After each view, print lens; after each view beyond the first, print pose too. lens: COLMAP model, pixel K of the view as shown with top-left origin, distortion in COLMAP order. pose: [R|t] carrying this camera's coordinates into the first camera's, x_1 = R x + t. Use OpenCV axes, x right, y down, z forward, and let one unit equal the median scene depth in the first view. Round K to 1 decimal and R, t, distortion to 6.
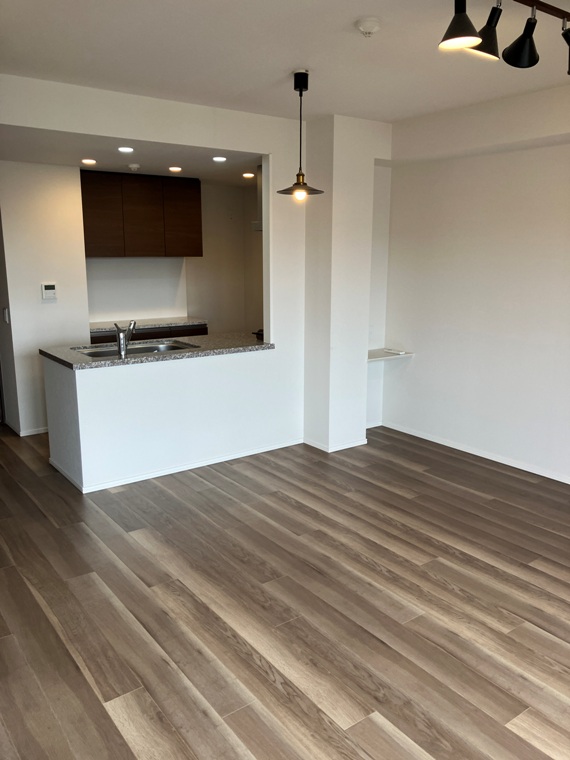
lens RADIAL K [[623.2, 0, 284.7], [0, 623.2, 379.8], [0, 0, 1]] dist [0.018465, -0.001774]
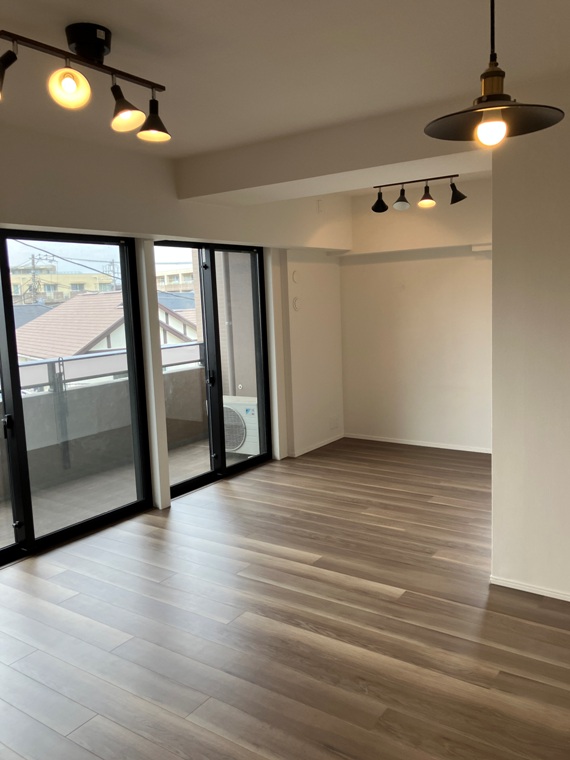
lens RADIAL K [[623.2, 0, 285.1], [0, 623.2, 379.4], [0, 0, 1]] dist [0.018465, -0.001774]
pose [[-0.947614, 0.083529, -0.308303, 0.341702], [-0.022276, 0.945570, 0.324656, -0.366525], [0.318640, 0.314516, -0.894174, 1.771742]]
